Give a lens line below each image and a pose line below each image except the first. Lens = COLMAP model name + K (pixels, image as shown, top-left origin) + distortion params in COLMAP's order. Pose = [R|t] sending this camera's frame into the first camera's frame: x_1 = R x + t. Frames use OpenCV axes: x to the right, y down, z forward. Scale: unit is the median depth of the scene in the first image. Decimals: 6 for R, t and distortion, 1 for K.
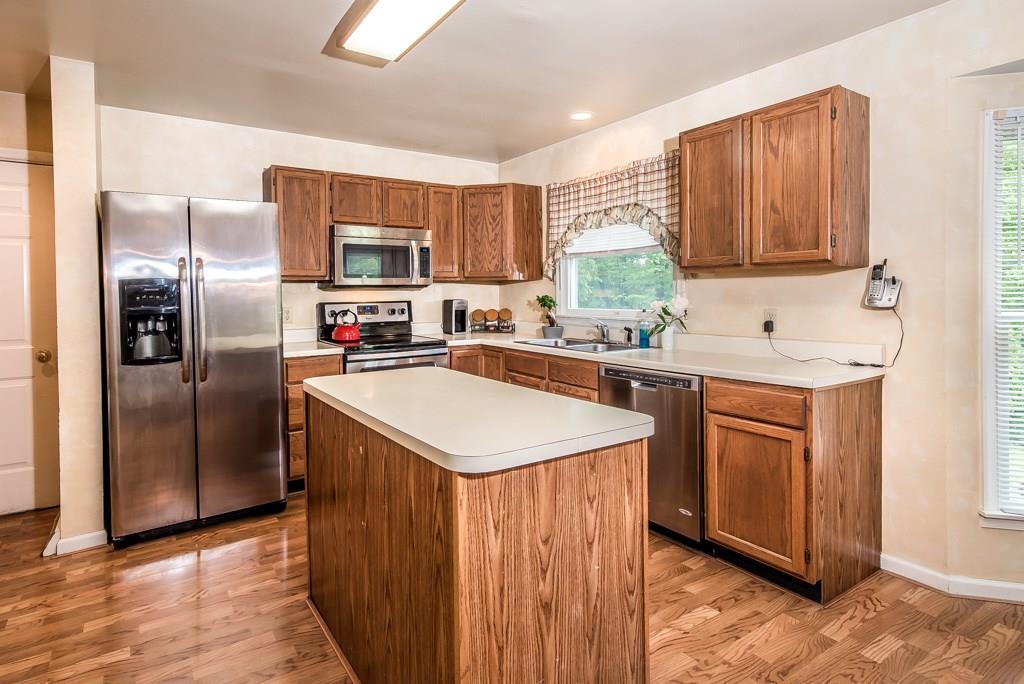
lens RADIAL K [[534.8, 0, 467.8], [0, 534.8, 299.2], [0, 0, 1]] dist [0.003821, 0.000365]
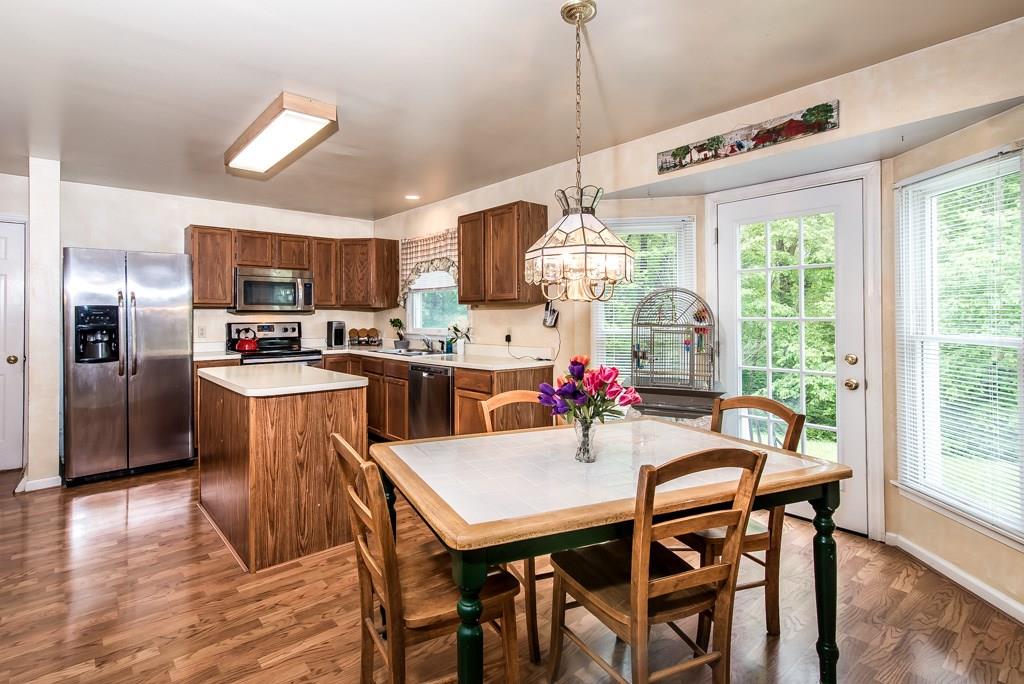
lens RADIAL K [[505.3, 0, 473.0], [0, 505.3, 309.7], [0, 0, 1]] dist [-0.000935, -0.002167]
pose [[0.992855, 0.007694, 0.119082, 0.229624], [-0.004630, 0.999652, -0.025979, 0.004187], [-0.119240, 0.025242, 0.992545, -0.427584]]
